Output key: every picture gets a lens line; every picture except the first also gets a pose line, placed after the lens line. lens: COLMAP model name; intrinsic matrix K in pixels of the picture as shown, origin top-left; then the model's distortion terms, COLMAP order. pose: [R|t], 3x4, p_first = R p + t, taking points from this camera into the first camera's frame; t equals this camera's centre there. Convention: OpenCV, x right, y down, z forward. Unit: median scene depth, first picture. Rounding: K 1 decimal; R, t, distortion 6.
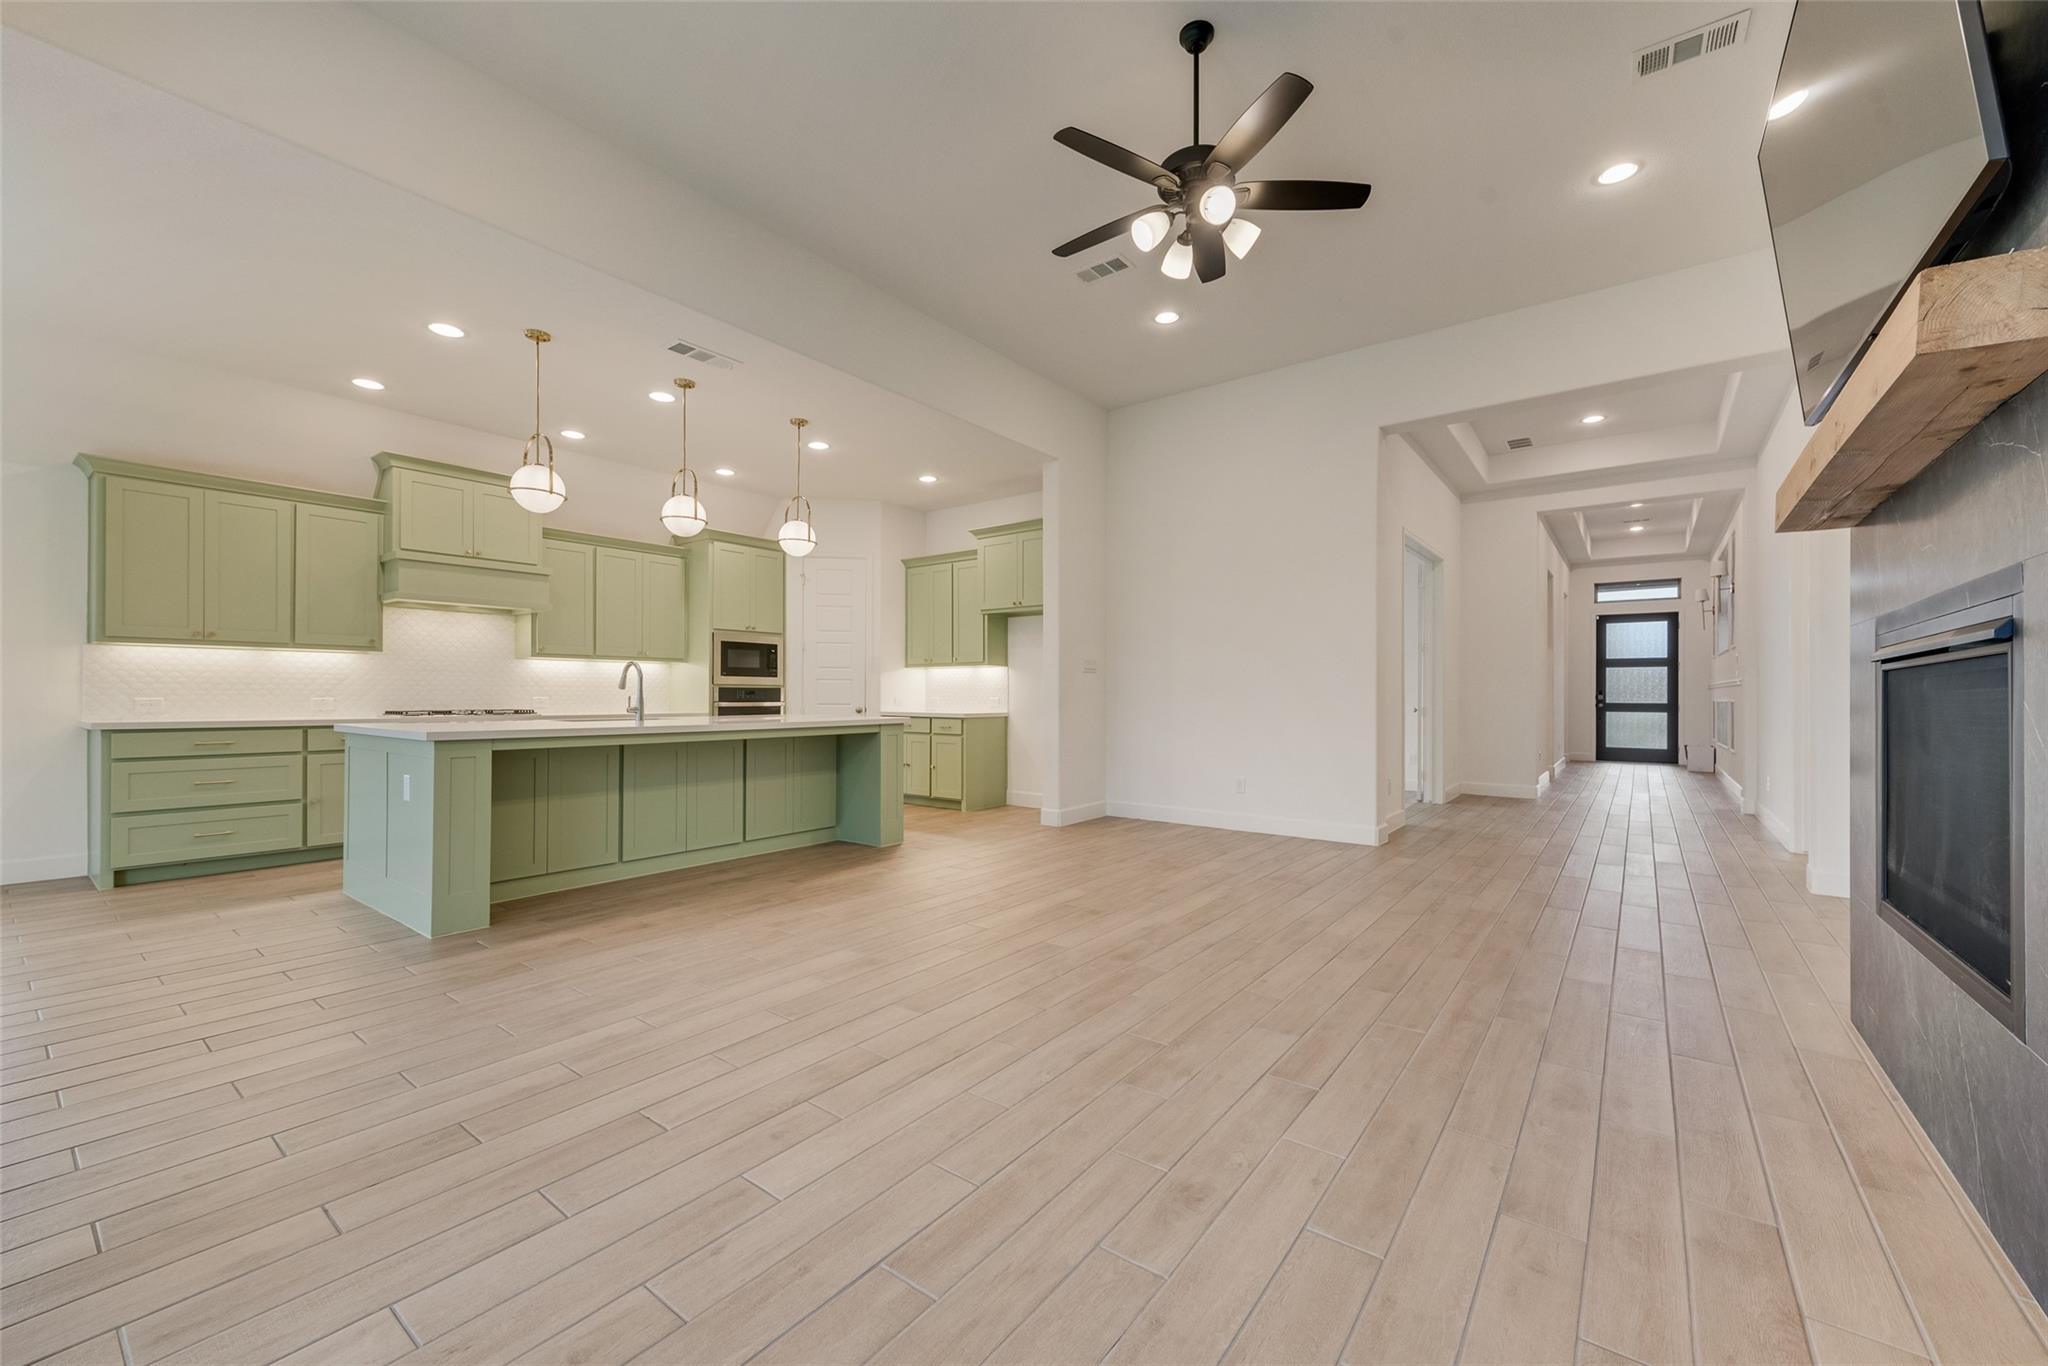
lens RADIAL K [[807.6, 0, 1018.7], [0, 807.6, 689.9], [0, 0, 1]] dist [0.015180, -0.001571]
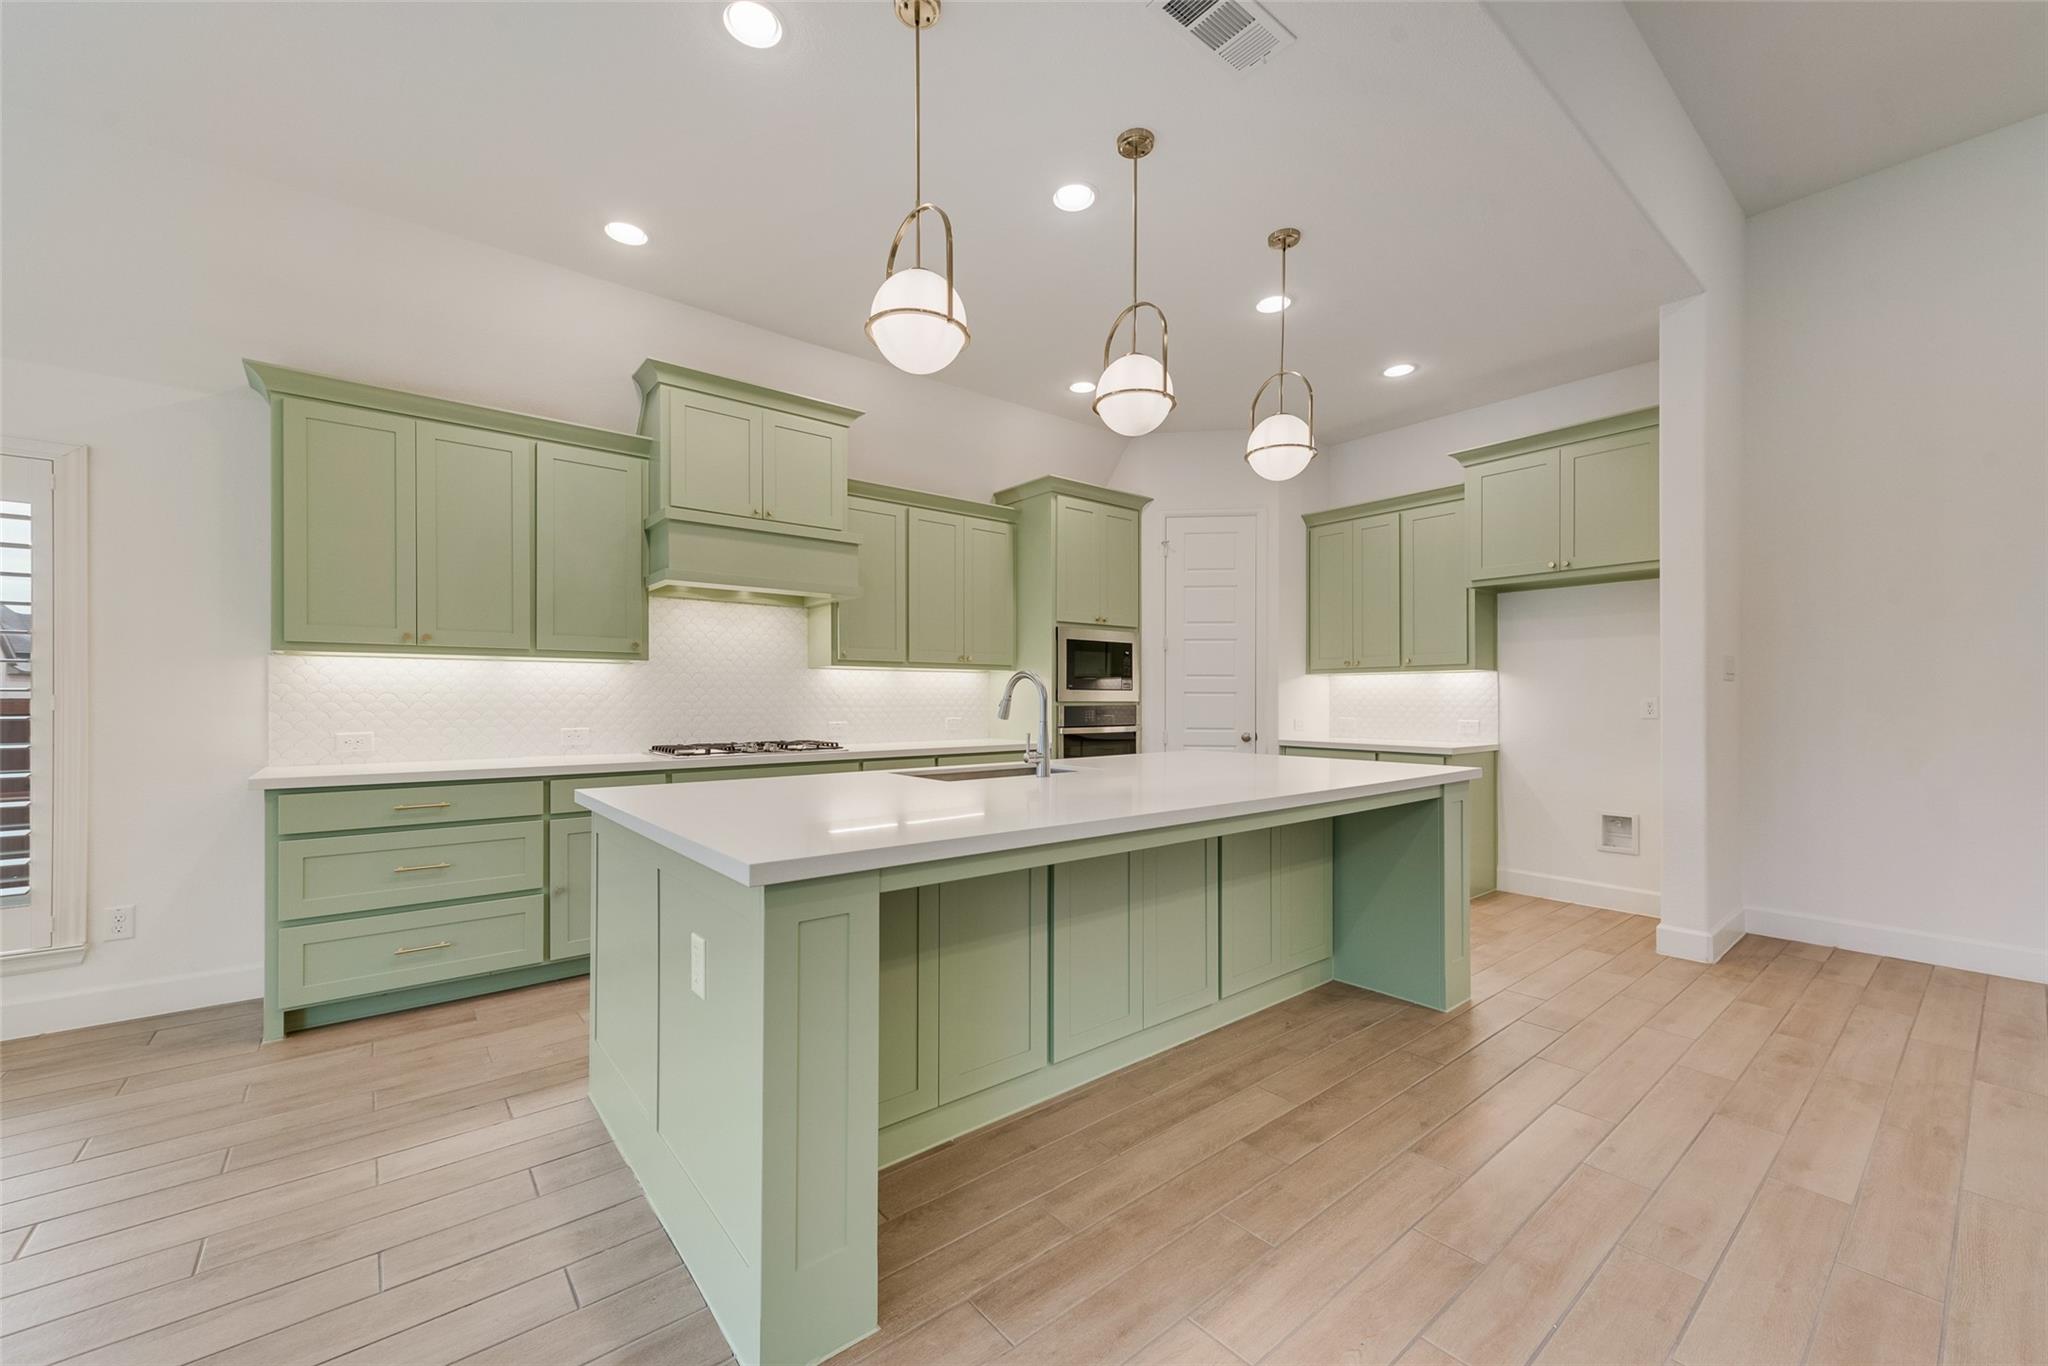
lens RADIAL K [[807.6, 0, 1015.3], [0, 807.6, 696.1], [0, 0, 1]] dist [0.015180, -0.001571]
pose [[0.972014, -0.003746, -0.234894, -0.348856], [0.004200, 0.999990, 0.001435, -0.018036], [0.234886, -0.002381, 0.972020, 0.446139]]
